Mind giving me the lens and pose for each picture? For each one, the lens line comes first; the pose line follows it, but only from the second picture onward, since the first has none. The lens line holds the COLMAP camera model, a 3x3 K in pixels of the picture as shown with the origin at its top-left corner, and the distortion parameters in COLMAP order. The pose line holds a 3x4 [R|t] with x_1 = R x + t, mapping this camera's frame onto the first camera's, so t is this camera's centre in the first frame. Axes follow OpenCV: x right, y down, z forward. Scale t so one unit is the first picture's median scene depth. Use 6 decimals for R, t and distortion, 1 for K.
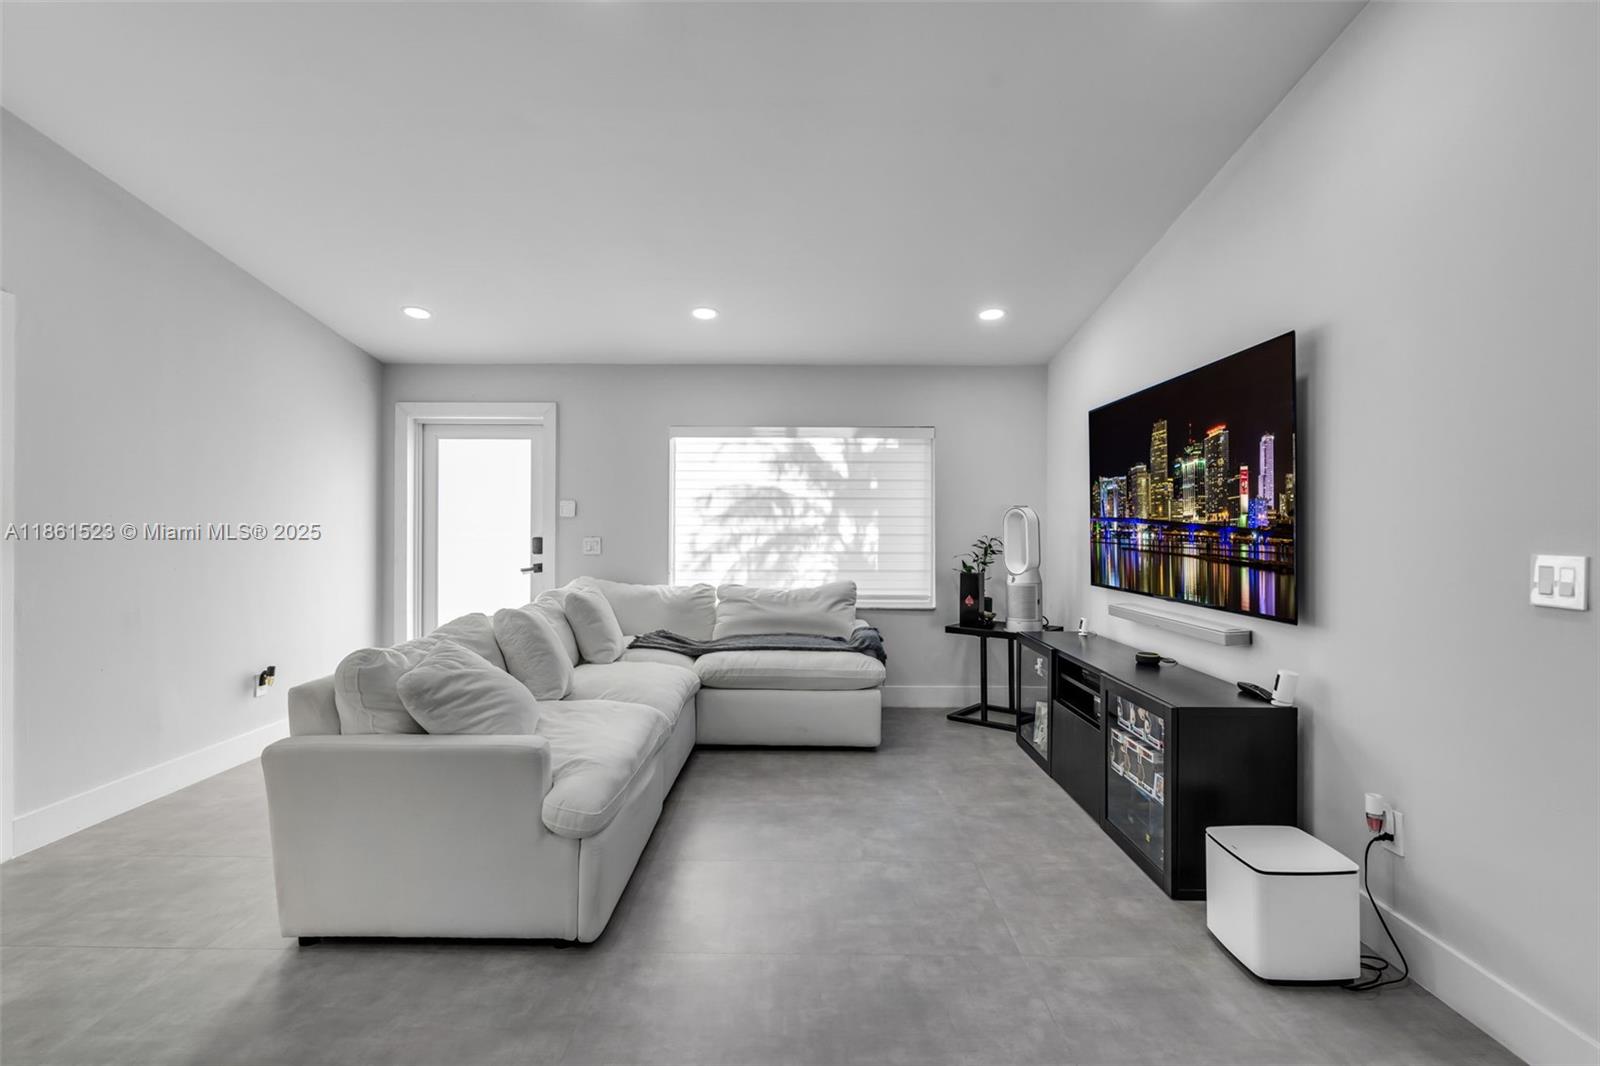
lens RADIAL K [[737.2, 0, 800.0], [0, 737.2, 533.0], [0, 0, 1]] dist [-0.010897, -0.000175]
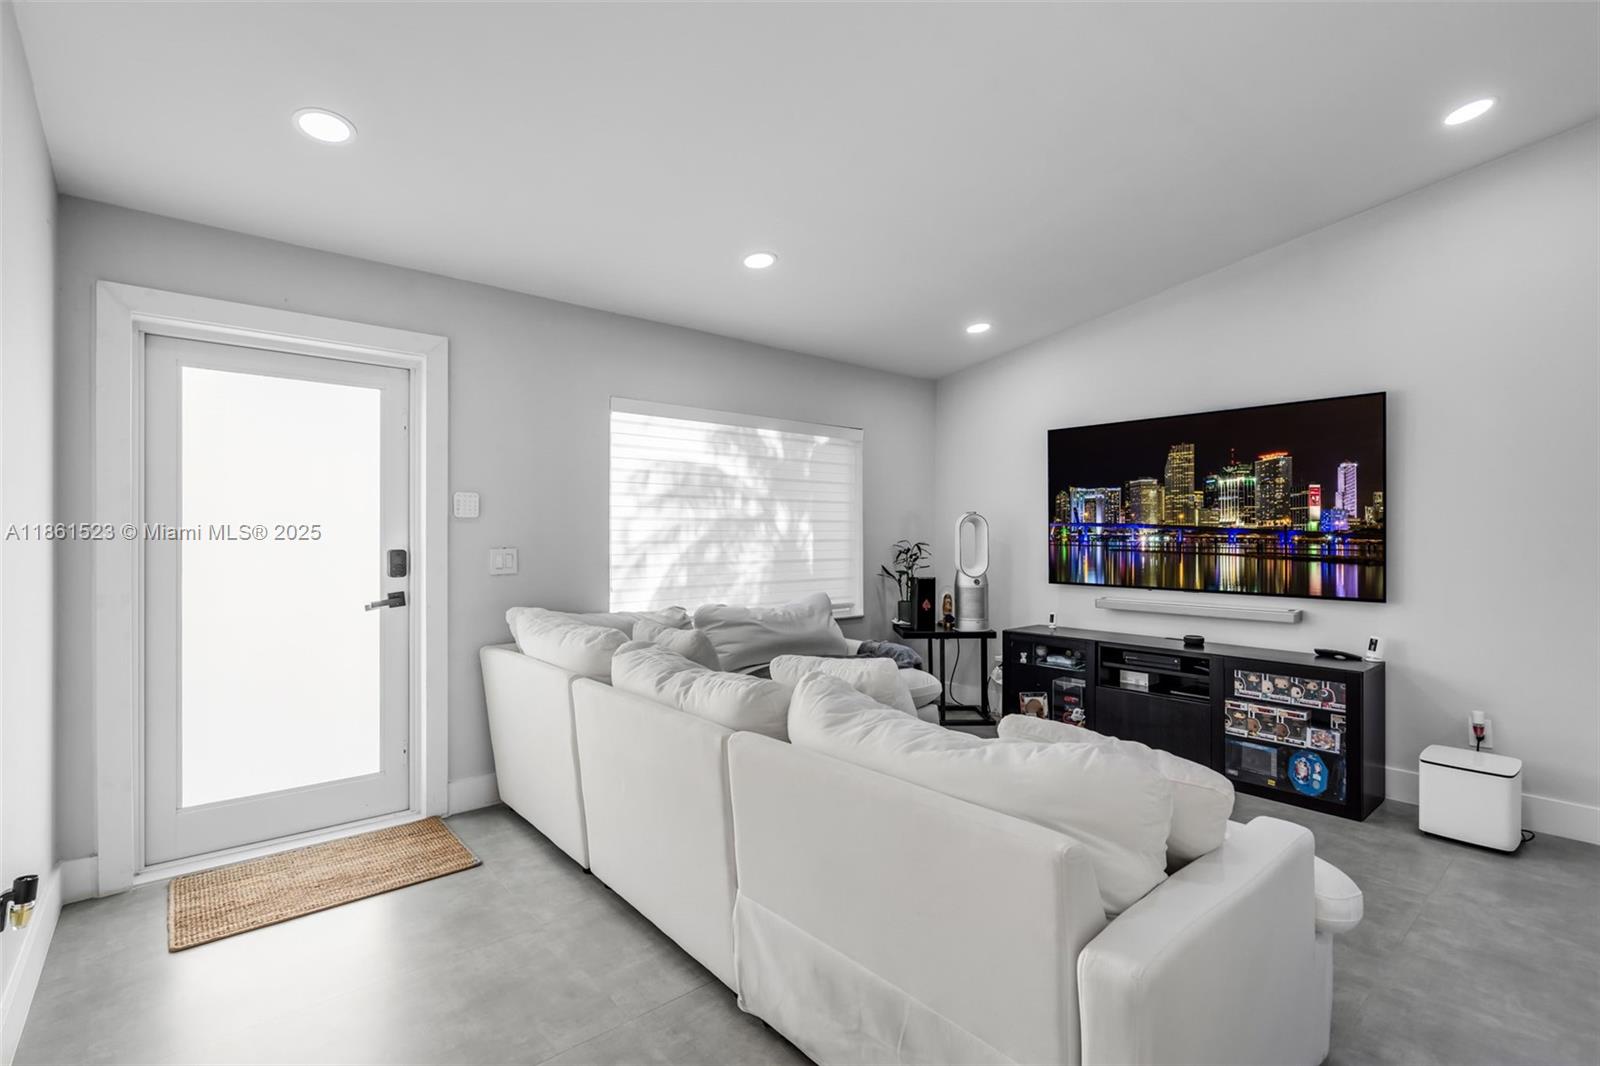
lens RADIAL K [[736.3, 0, 799.2], [0, 736.3, 512.3], [0, 0, 1]] dist [0.001841, 0.000053]
pose [[0.759009, 0.015589, 0.650893, -0.878416], [0.007380, 0.999443, -0.032543, -0.005045], [-0.651038, 0.029504, 0.758472, 0.555964]]
